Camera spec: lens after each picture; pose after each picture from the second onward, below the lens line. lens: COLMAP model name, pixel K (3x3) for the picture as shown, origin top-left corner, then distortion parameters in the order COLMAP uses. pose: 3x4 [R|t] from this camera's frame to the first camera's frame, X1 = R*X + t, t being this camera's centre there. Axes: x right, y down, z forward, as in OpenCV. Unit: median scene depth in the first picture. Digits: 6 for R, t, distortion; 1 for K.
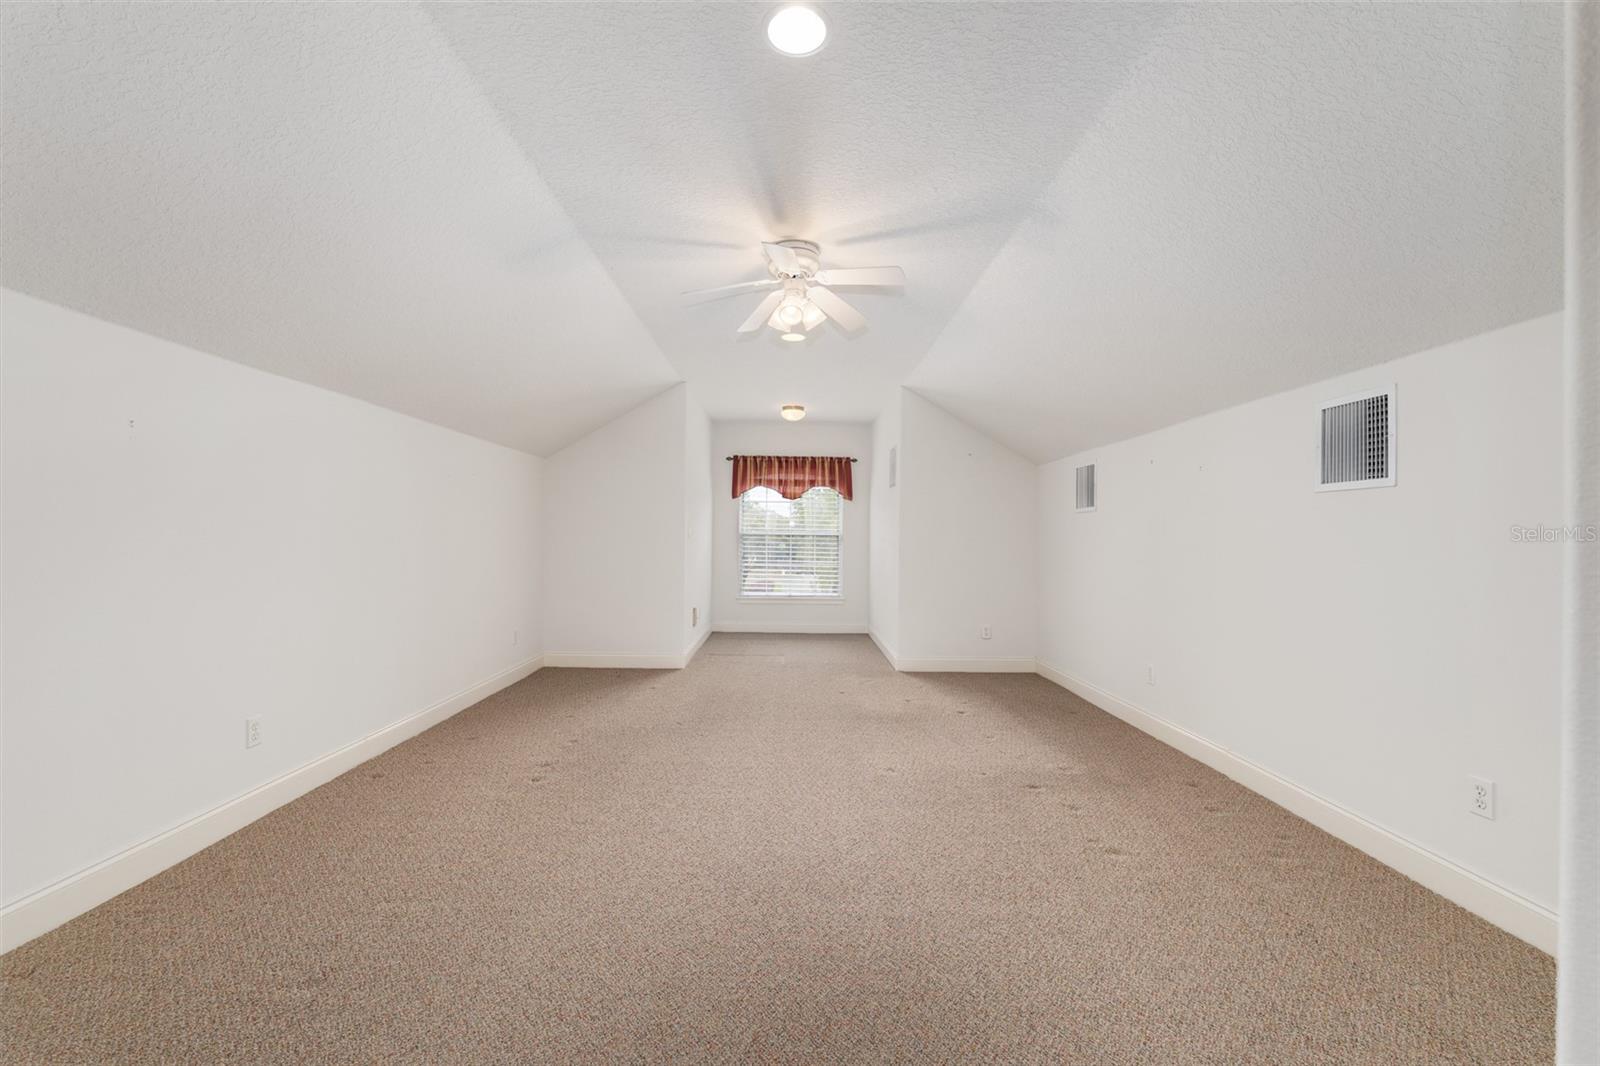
lens RADIAL K [[668.0, 0, 797.0], [0, 668.0, 530.9], [0, 0, 1]] dist [-0.012899, 0.000593]
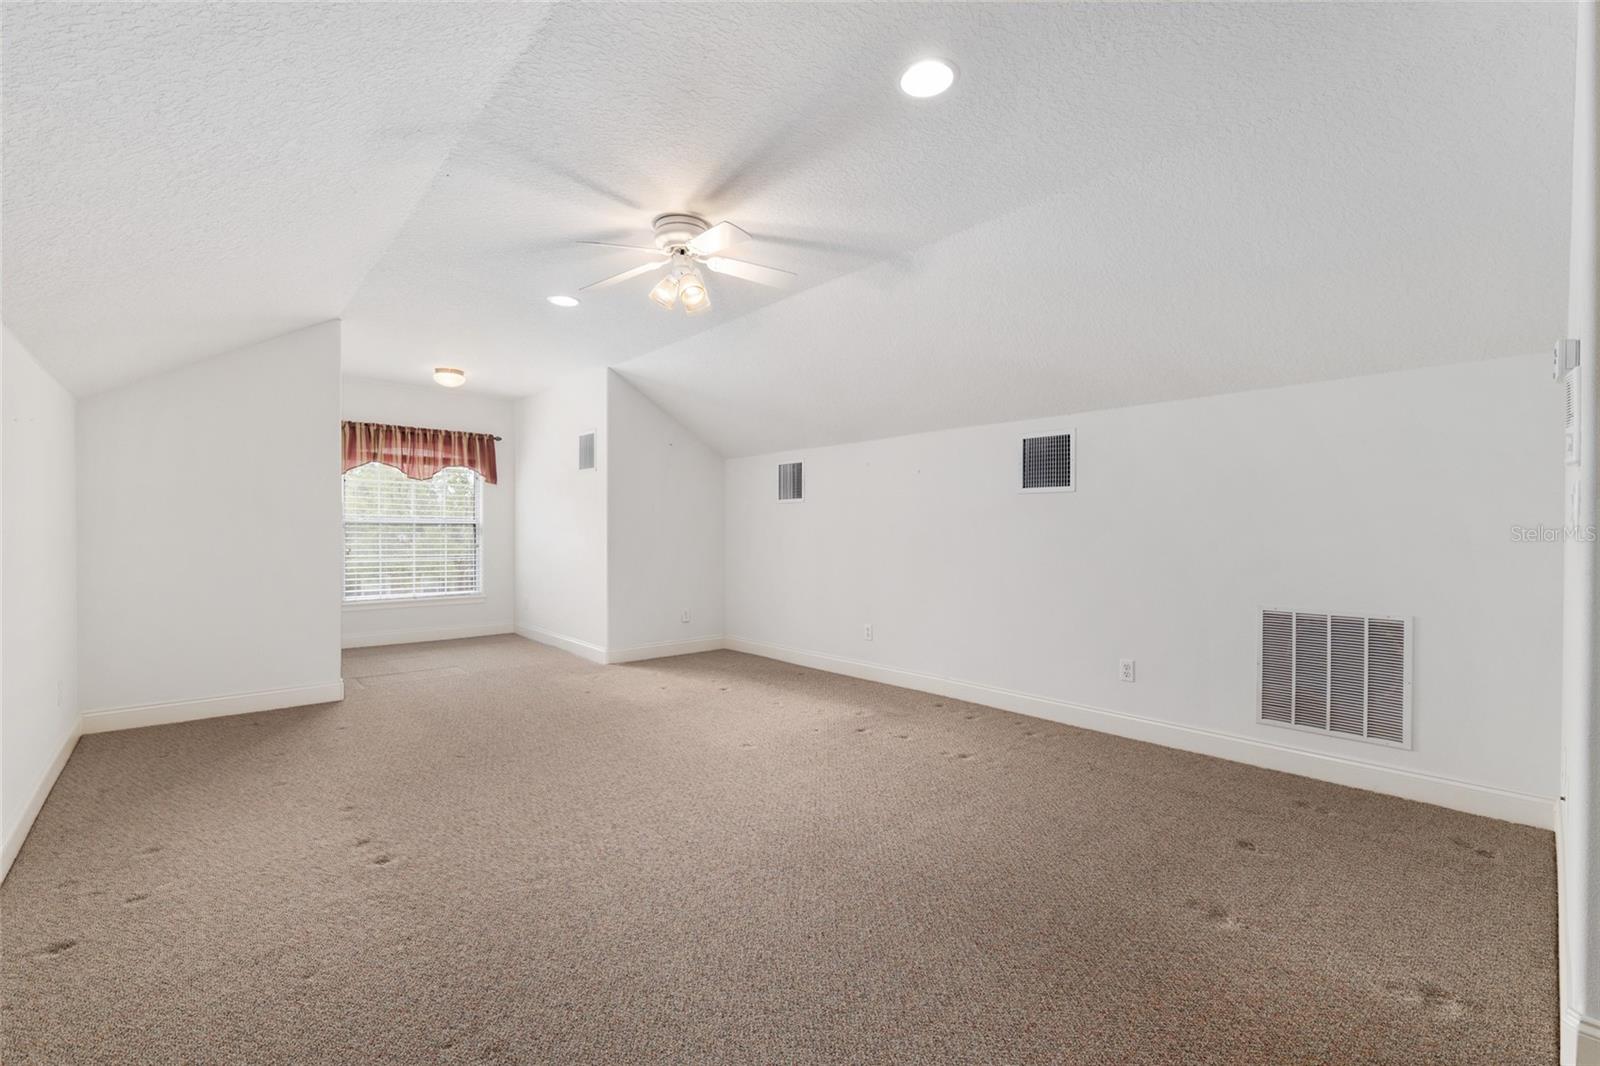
lens RADIAL K [[682.6, 0, 799.5], [0, 682.6, 533.5], [0, 0, 1]] dist [-0.010762, 0.000901]
pose [[0.746457, -0.012017, 0.665326, -0.246442], [-0.001846, 0.999796, 0.020129, 0.000767], [-0.665432, -0.016253, 0.746282, 0.069071]]
